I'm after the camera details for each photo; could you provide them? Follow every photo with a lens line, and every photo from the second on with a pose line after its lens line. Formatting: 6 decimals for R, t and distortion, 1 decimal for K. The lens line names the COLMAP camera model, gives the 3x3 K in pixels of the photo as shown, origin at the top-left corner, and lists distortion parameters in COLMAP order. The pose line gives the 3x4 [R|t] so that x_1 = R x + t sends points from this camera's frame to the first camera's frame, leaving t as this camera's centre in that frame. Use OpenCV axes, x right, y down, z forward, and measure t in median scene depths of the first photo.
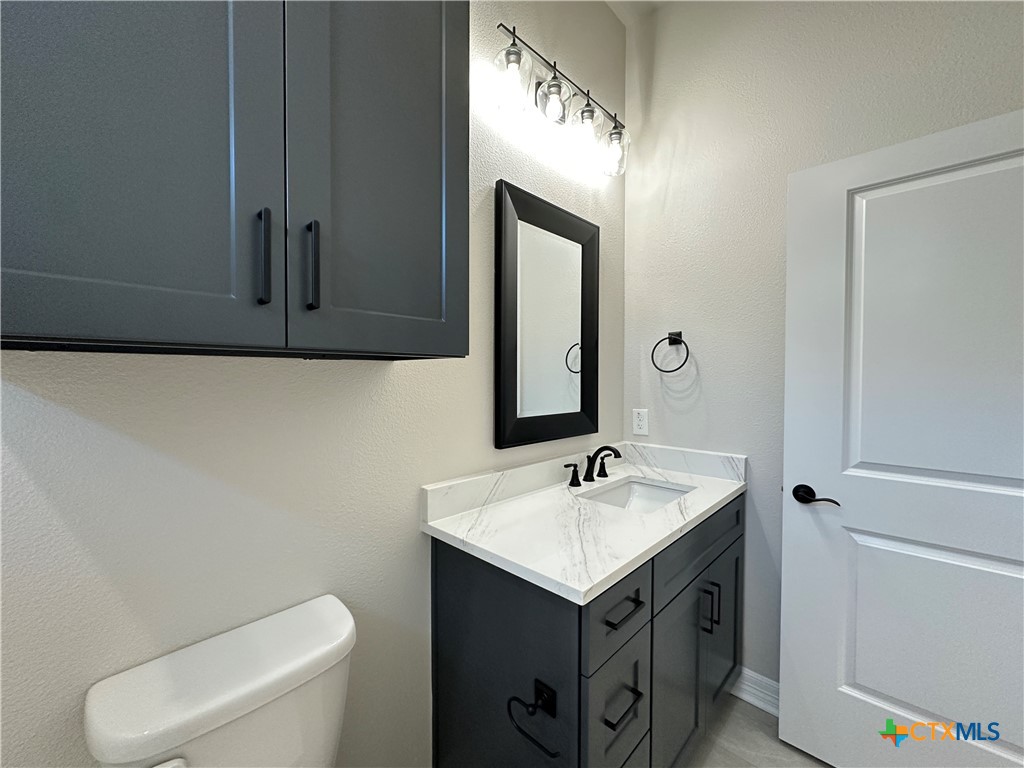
lens RADIAL K [[410.1, 0, 510.4], [0, 410.1, 384.0], [0, 0, 1]] dist [-0.003627, 0.000450]
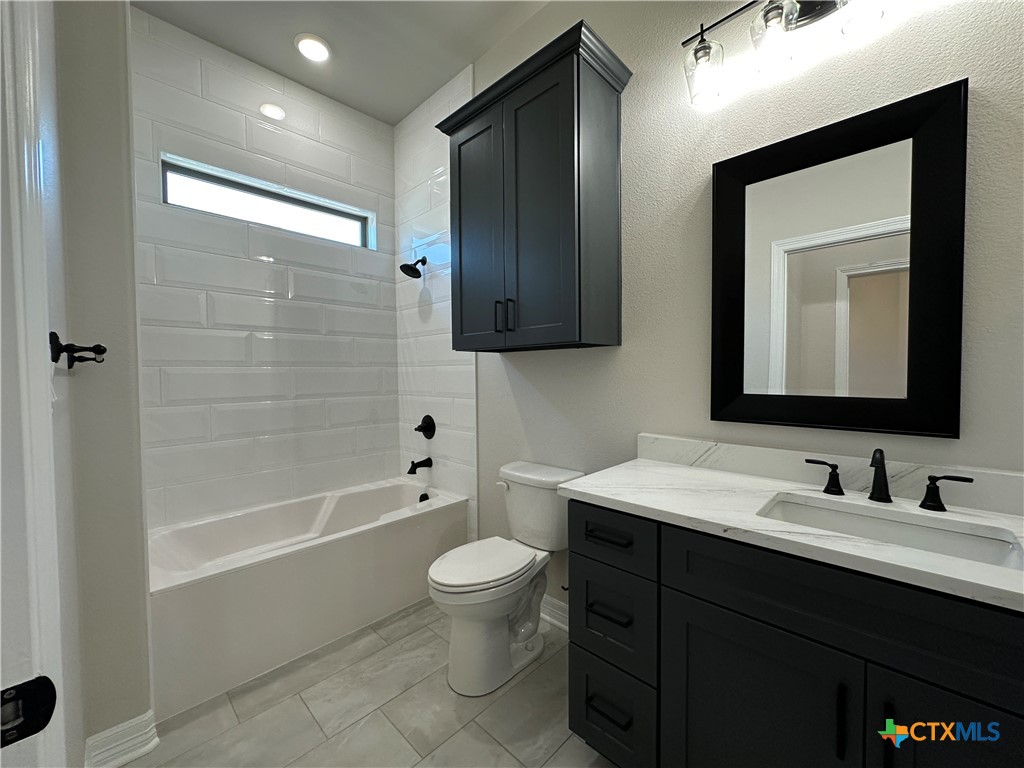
lens RADIAL K [[410.1, 0, 510.4], [0, 410.1, 384.0], [0, 0, 1]] dist [-0.003627, 0.000450]
pose [[-0.008282, 0.026873, -0.999605, 1.034806], [-0.007209, 0.999611, 0.026933, 0.039127], [0.999940, 0.007429, -0.008085, 0.480911]]
